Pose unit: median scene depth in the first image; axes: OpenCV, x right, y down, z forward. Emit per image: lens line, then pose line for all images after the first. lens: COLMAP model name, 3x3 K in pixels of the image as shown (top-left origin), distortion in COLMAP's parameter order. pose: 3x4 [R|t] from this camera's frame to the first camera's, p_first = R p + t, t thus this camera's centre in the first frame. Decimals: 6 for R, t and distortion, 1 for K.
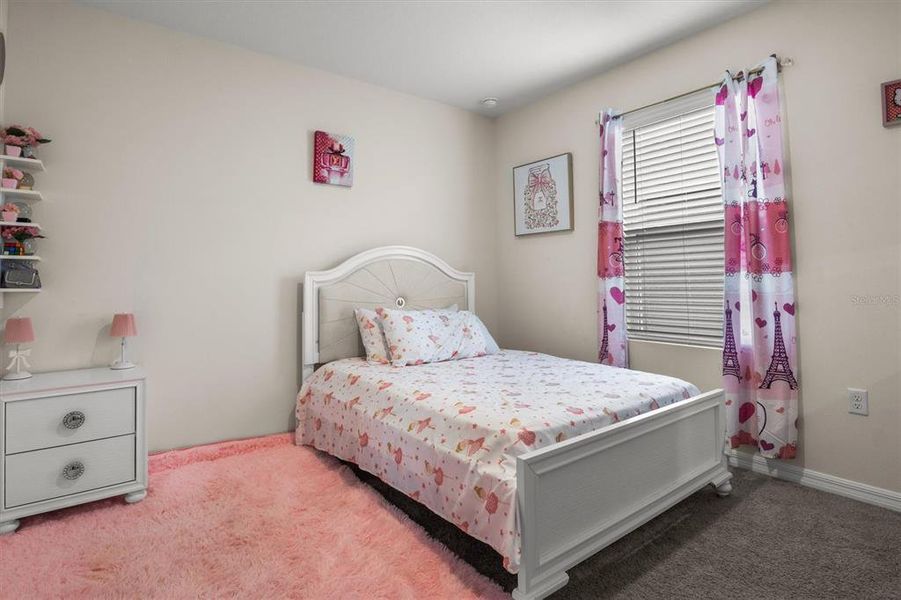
lens RADIAL K [[454.0, 0, 450.6], [0, 454.0, 263.3], [0, 0, 1]] dist [-0.001516, -0.027744]
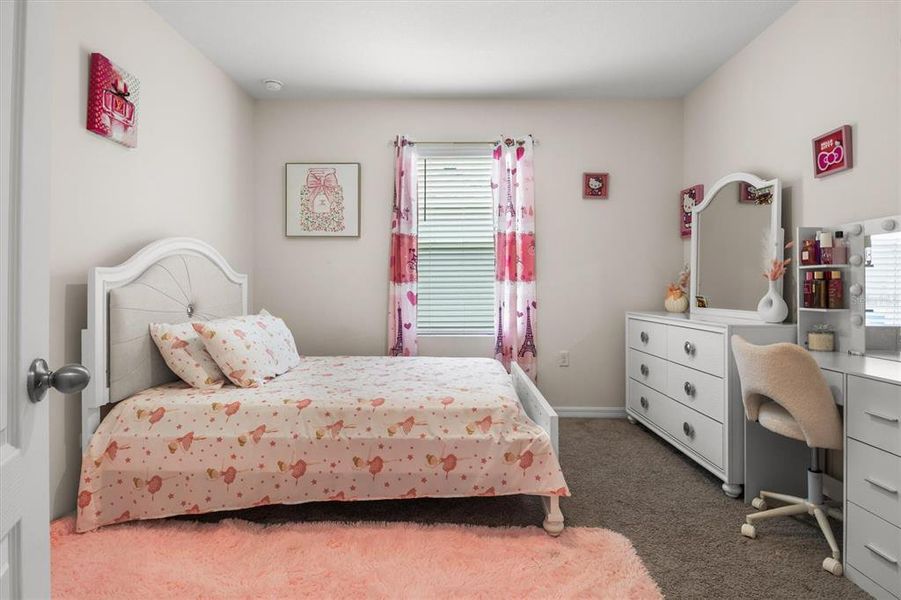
lens RADIAL K [[464.8, 0, 452.1], [0, 464.8, 284.3], [0, 0, 1]] dist [-0.001756, -0.011577]
pose [[0.622340, 0.011204, 0.782667, -0.501459], [-0.038032, 0.999149, 0.015938, 0.012119], [-0.781822, -0.039685, 0.622237, 0.174434]]
